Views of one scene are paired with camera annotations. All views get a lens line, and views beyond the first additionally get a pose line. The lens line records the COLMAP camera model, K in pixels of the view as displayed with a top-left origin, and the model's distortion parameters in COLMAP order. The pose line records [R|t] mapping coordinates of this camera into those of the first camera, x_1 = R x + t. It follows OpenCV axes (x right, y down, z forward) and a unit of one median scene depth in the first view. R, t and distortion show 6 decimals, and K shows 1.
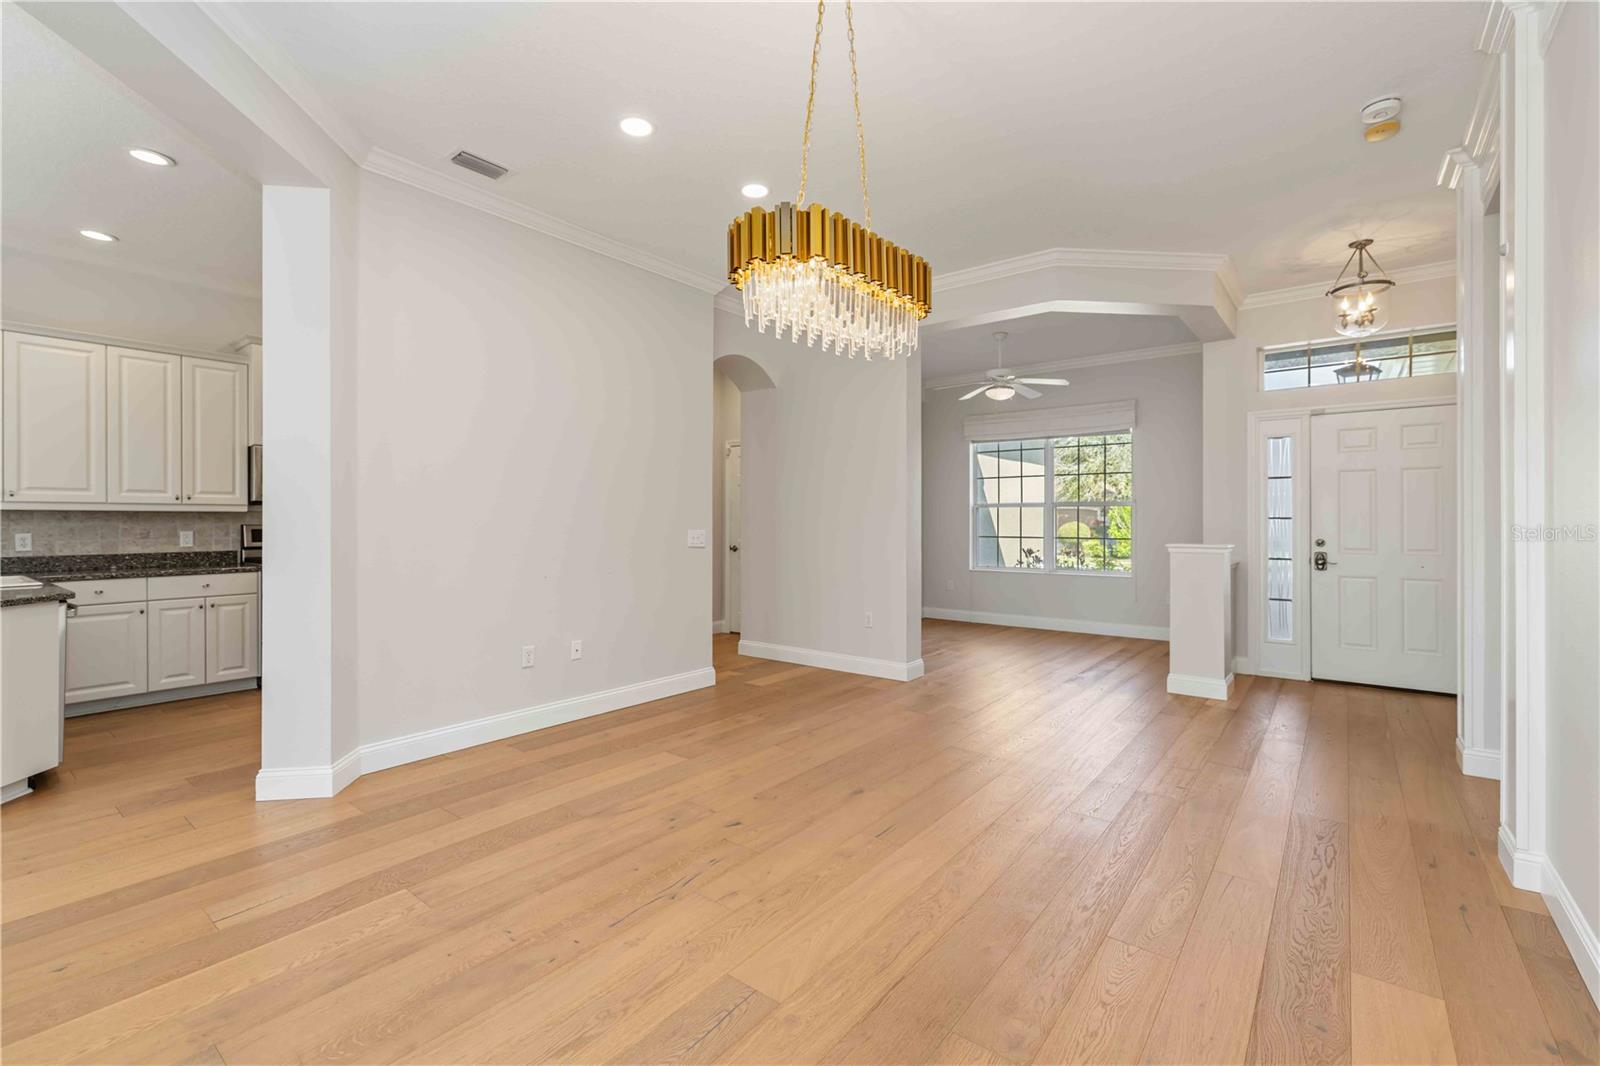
lens RADIAL K [[694.0, 0, 803.5], [0, 694.0, 521.6], [0, 0, 1]] dist [0.000324, 0.000194]
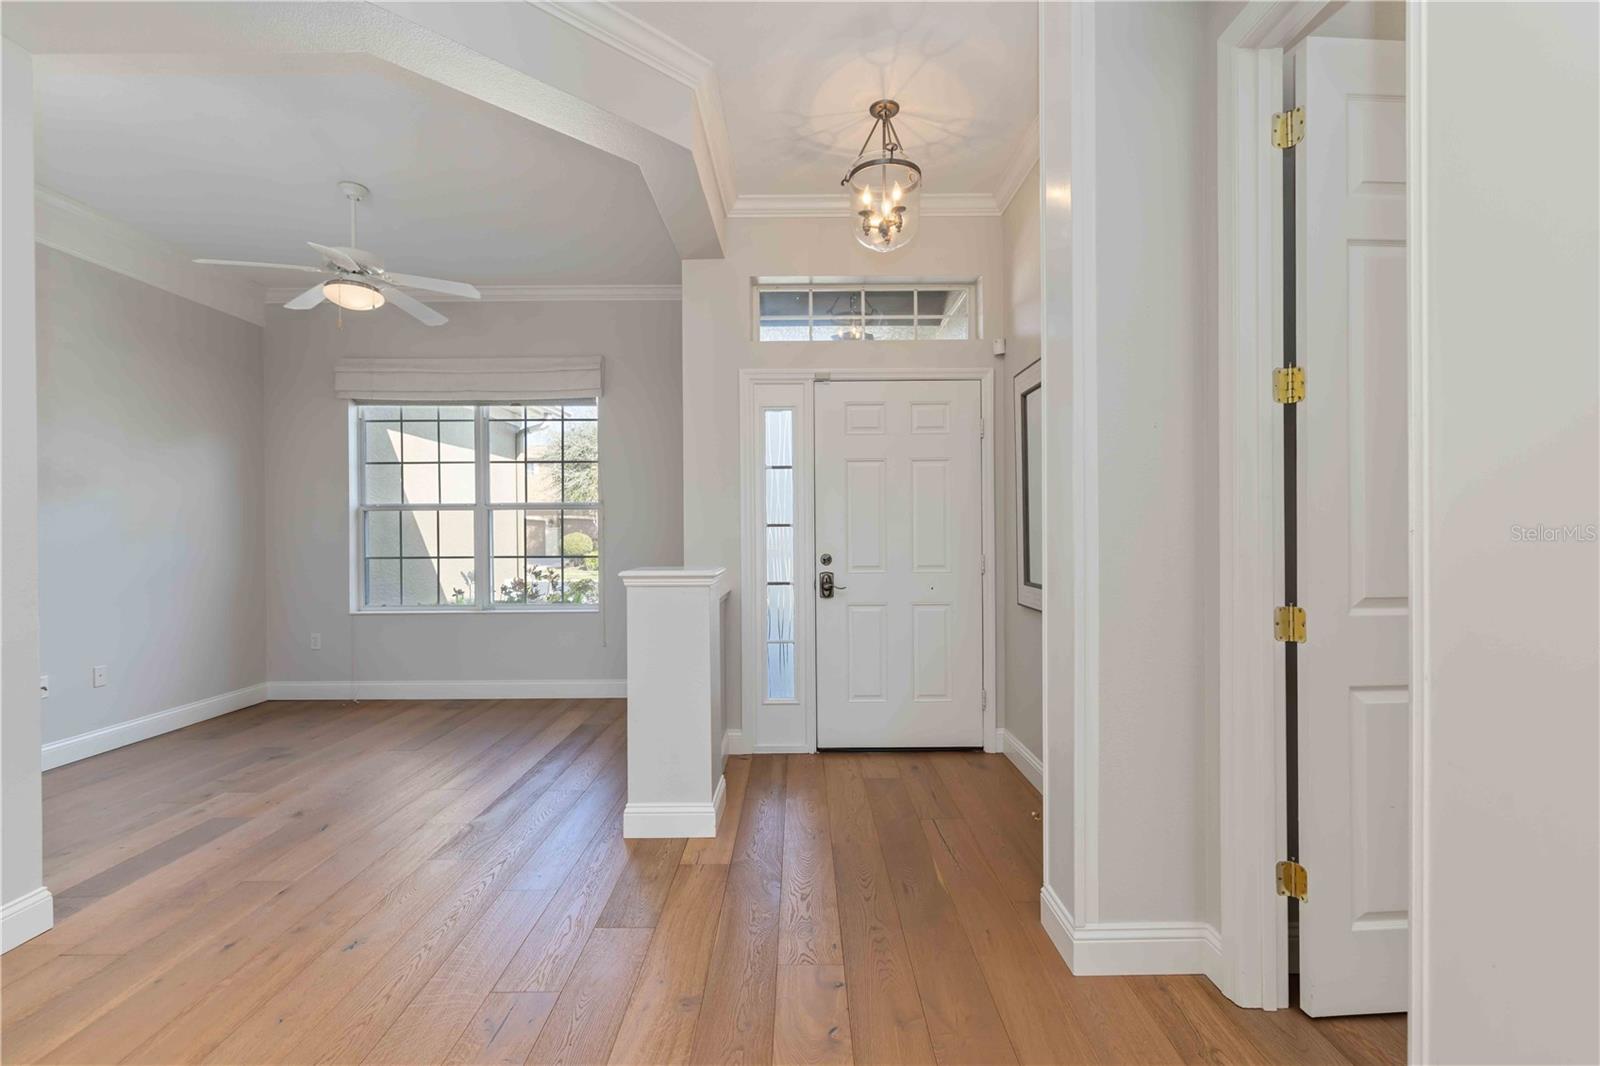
lens RADIAL K [[689.2, 0, 798.0], [0, 689.2, 531.6], [0, 0, 1]] dist [0.000795, 0.000992]
pose [[0.787106, -0.006590, 0.616783, 0.279527], [0.007024, 0.999974, 0.001720, 0.000189], [-0.616778, 0.002978, 0.787132, 0.453434]]
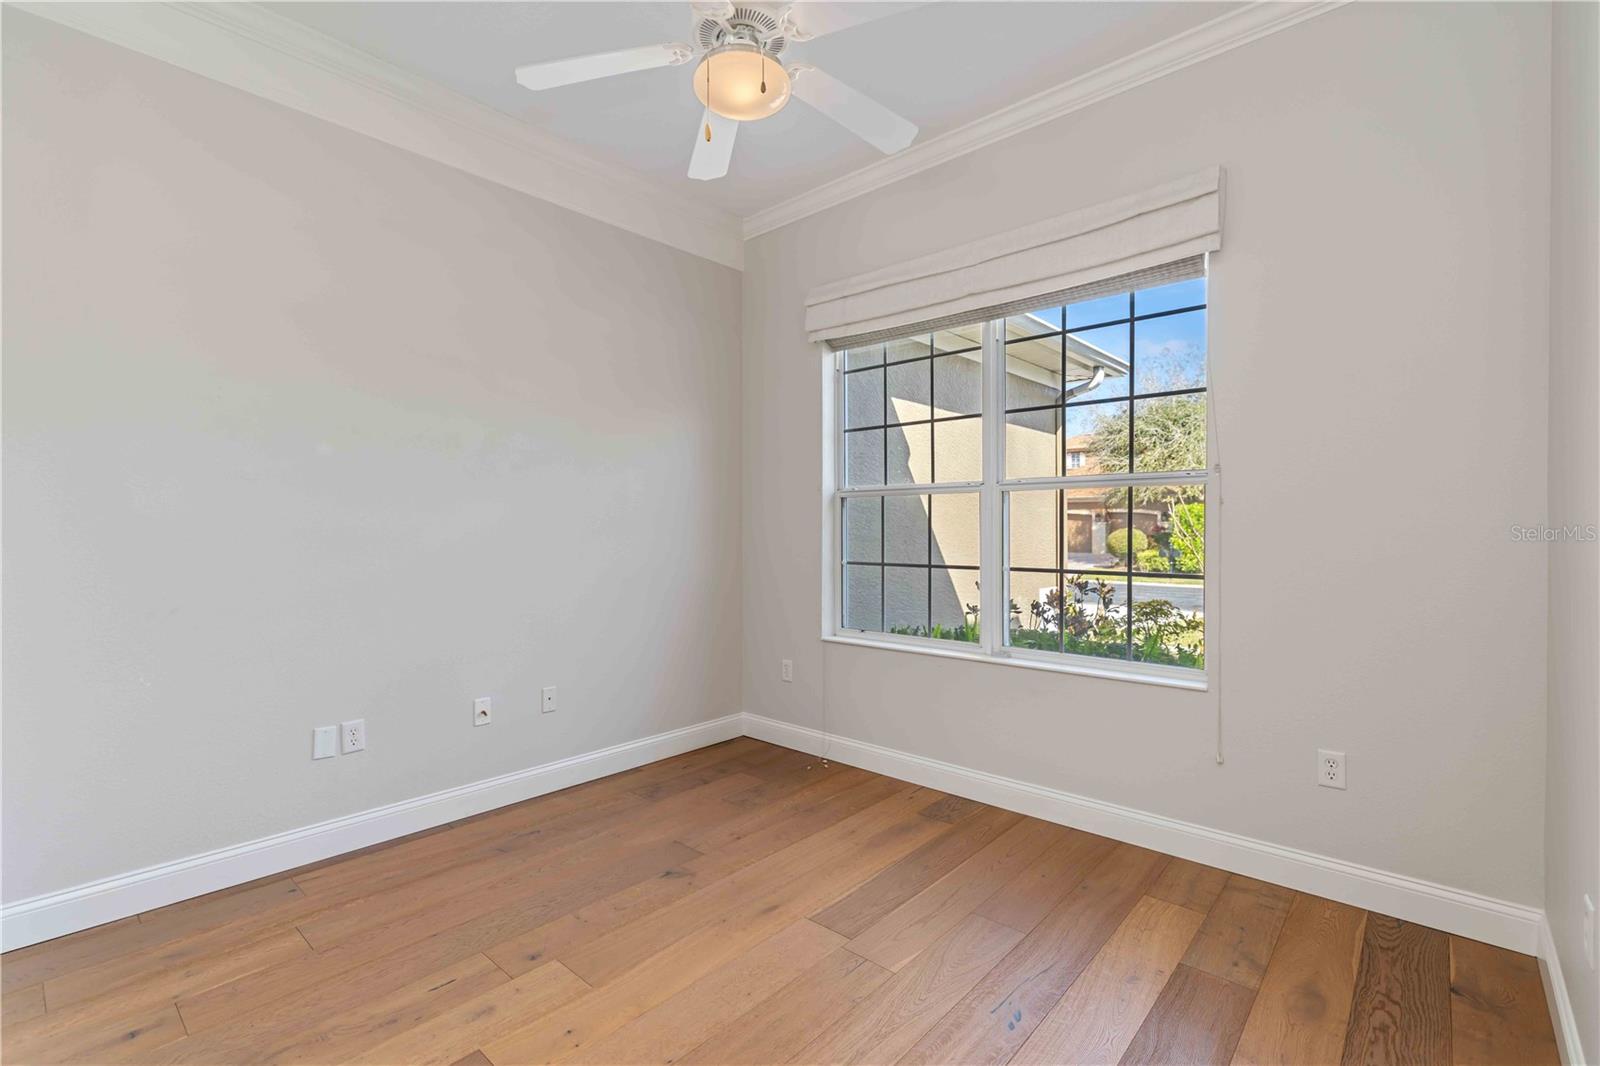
lens RADIAL K [[677.4, 0, 808.7], [0, 677.4, 535.1], [0, 0, 1]] dist [0.000259, 0.000064]
pose [[0.996696, 0.000293, -0.081216, 0.421143], [0.000597, 0.999940, 0.010933, -0.000886], [0.081214, -0.010945, 0.996637, 0.907170]]
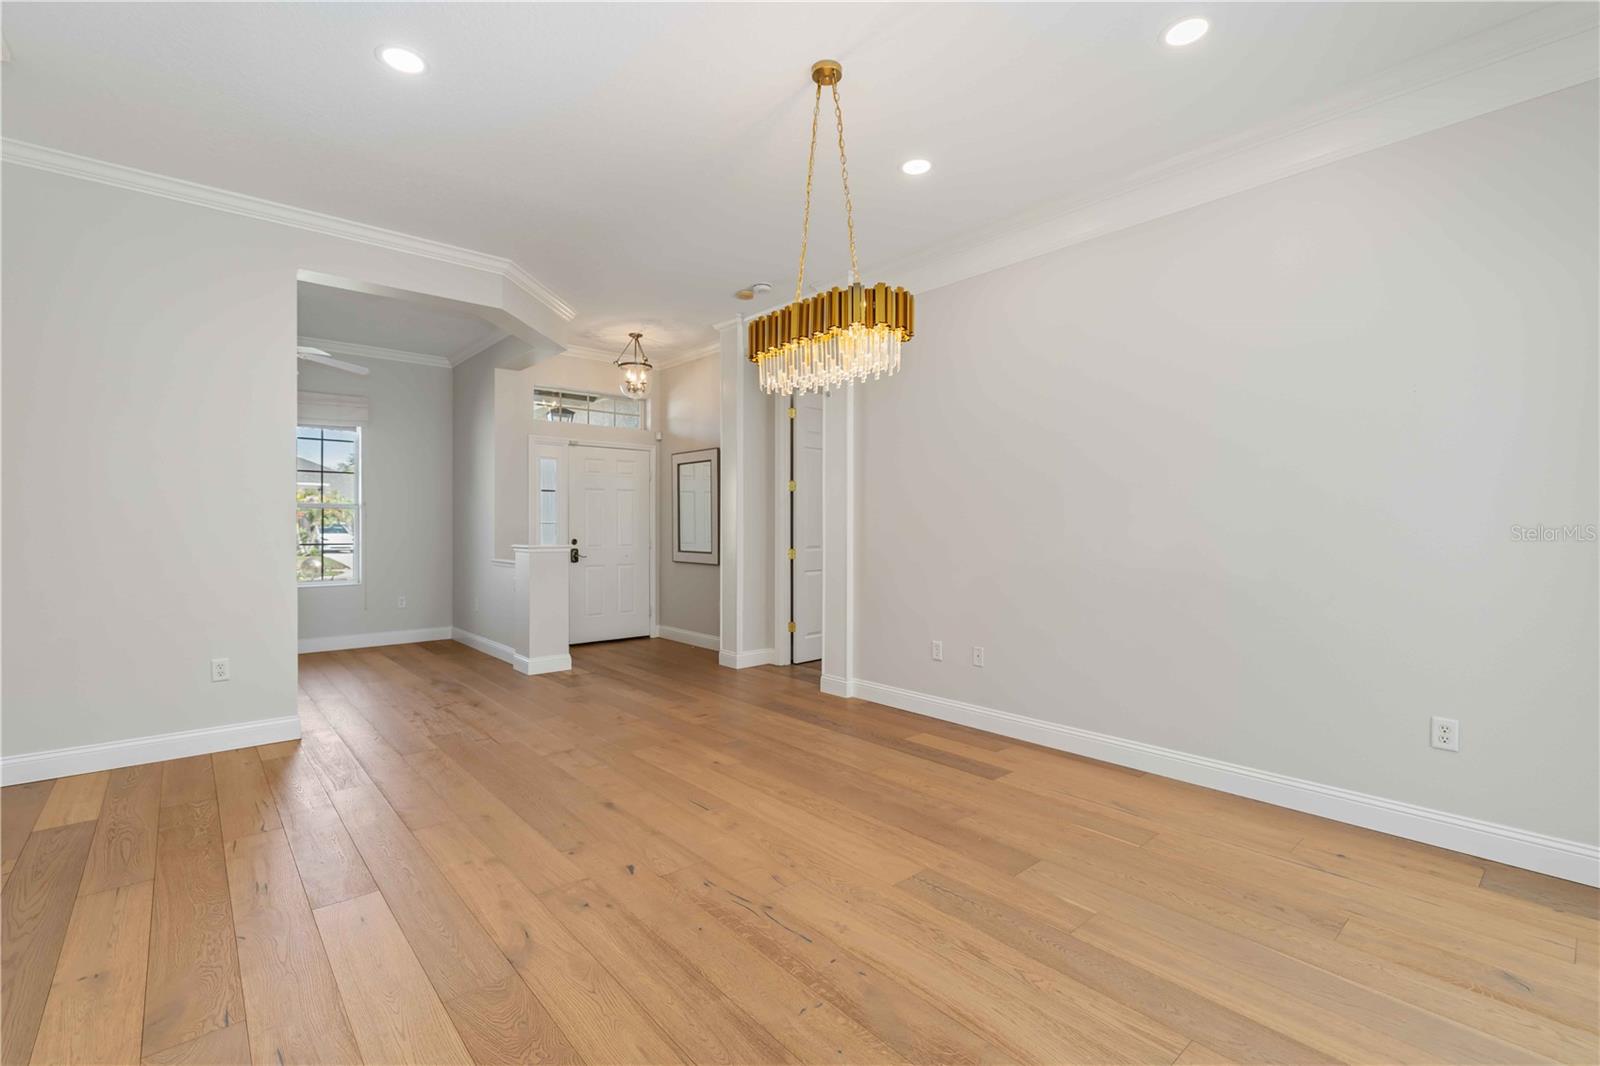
lens RADIAL K [[705.6, 0, 795.6], [0, 705.6, 521.3], [0, 0, 1]] dist [0.000298, 0.000328]
pose [[0.182813, 0.008463, 0.983111, -0.501774], [-0.003330, 0.999963, -0.007989, 0.001073], [-0.983142, -0.001813, 0.182834, 0.336331]]
